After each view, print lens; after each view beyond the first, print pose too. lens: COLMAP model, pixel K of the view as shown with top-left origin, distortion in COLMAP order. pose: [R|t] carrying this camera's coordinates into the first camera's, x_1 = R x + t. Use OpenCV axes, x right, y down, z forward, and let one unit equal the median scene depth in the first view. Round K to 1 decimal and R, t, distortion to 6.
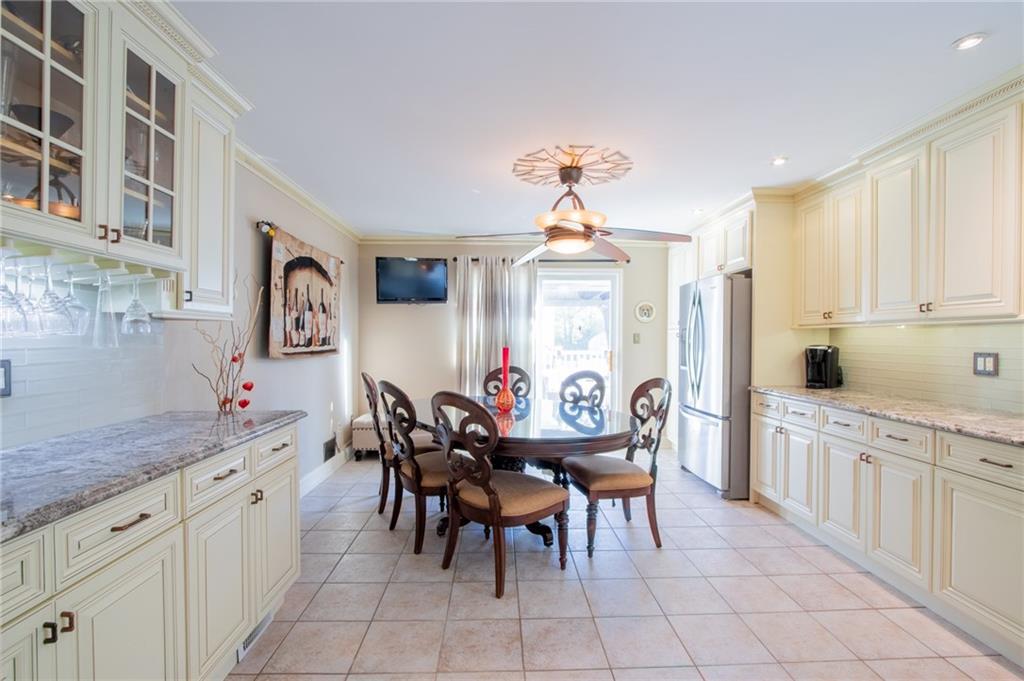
lens RADIAL K [[472.9, 0, 513.4], [0, 472.9, 341.8], [0, 0, 1]] dist [-0.015998, 0.001556]
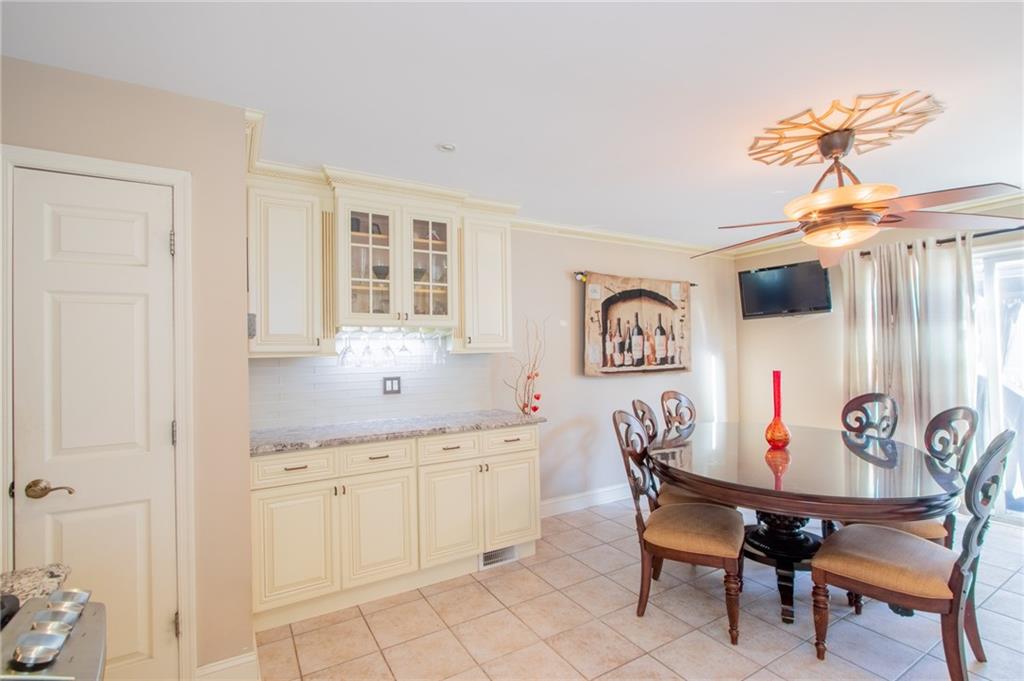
lens RADIAL K [[472.9, 0, 512.5], [0, 472.9, 345.0], [0, 0, 1]] dist [-0.015998, 0.001556]
pose [[0.482028, -0.025717, -0.875778, 0.511183], [0.015133, 0.999664, -0.021026, -0.025121], [0.876025, -0.003118, 0.482256, 0.192075]]
